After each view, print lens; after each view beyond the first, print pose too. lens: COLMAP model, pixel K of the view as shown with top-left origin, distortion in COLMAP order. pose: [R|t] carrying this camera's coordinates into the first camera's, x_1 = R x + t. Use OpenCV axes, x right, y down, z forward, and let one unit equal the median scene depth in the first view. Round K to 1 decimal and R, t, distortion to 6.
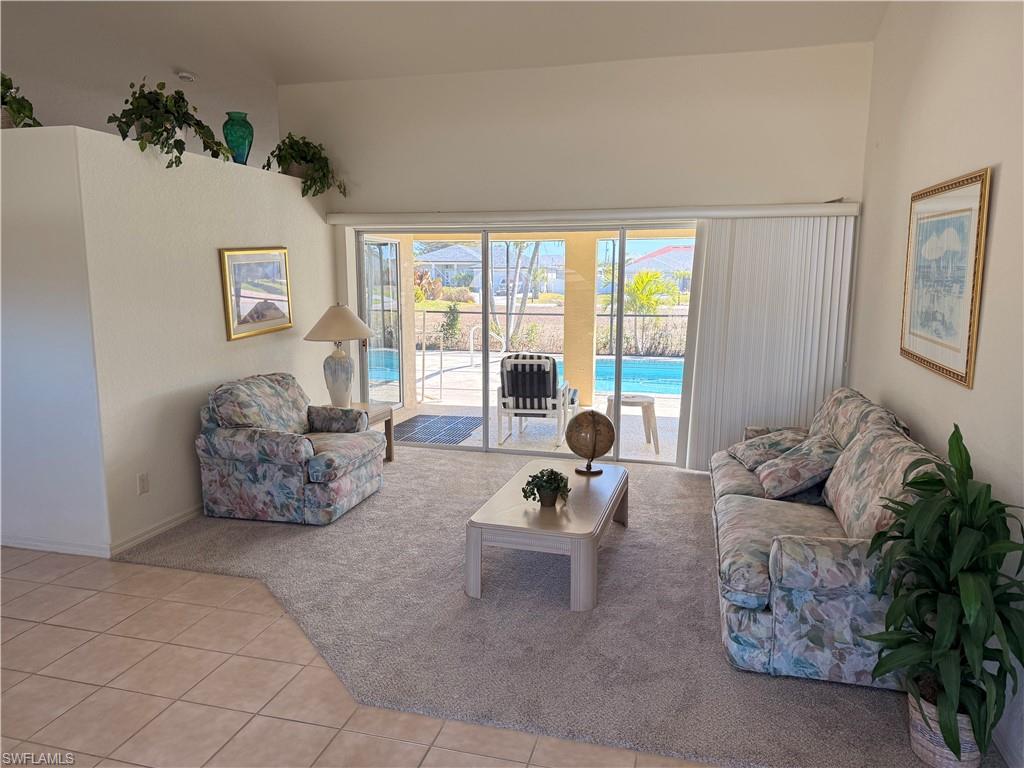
lens RADIAL K [[715.2, 0, 512.0], [0, 715.2, 384.0], [0, 0, 1]] dist [0.007734, 0.002954]
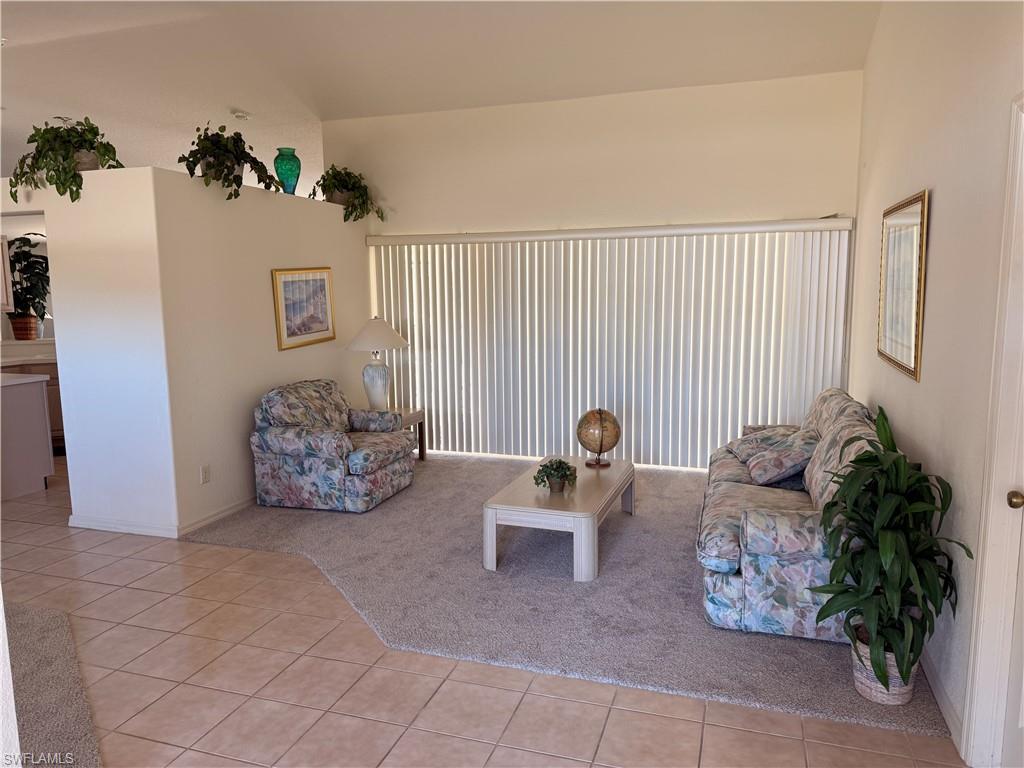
lens RADIAL K [[712.9, 0, 513.0], [0, 712.9, 380.7], [0, 0, 1]] dist [0.032905, -0.001924]
pose [[0.998432, -0.005919, -0.055670, 0.045094], [0.004427, 0.999628, -0.026895, 0.025202], [0.055808, 0.026606, 0.998087, -0.134769]]
